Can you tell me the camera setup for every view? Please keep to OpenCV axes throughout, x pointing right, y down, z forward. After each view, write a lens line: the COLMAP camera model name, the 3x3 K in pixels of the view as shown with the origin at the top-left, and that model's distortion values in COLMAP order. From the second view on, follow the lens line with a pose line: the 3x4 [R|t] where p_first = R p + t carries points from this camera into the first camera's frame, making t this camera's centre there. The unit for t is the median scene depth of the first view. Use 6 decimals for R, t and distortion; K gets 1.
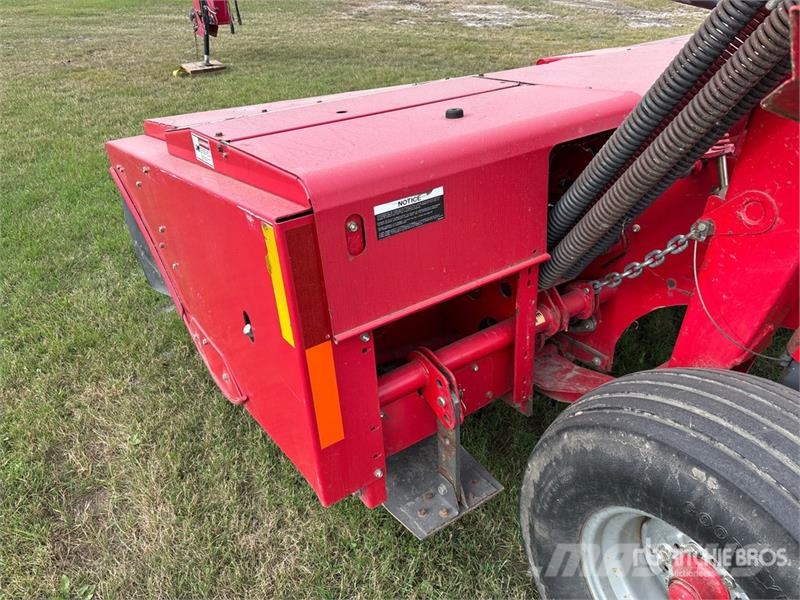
lens RADIAL K [[588.0, 0, 411.1], [0, 588.0, 297.4], [0, 0, 1]] dist [0.036642, -0.055846]
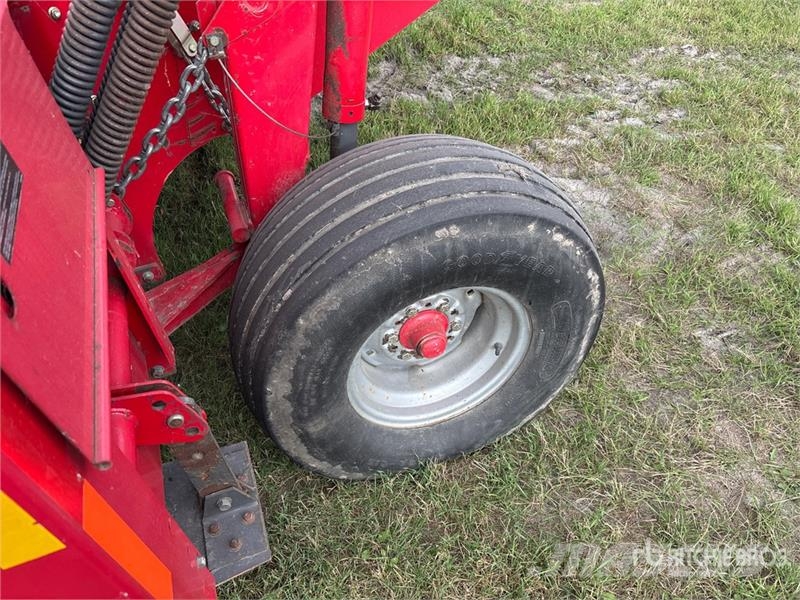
lens RADIAL K [[588.0, 0, 411.1], [0, 588.0, 297.4], [0, 0, 1]] dist [0.036642, -0.055846]
pose [[0.284244, -0.670359, 0.685437, -0.297972], [0.514020, 0.710046, 0.481267, -0.140715], [-0.809314, 0.215531, 0.546404, 0.446260]]
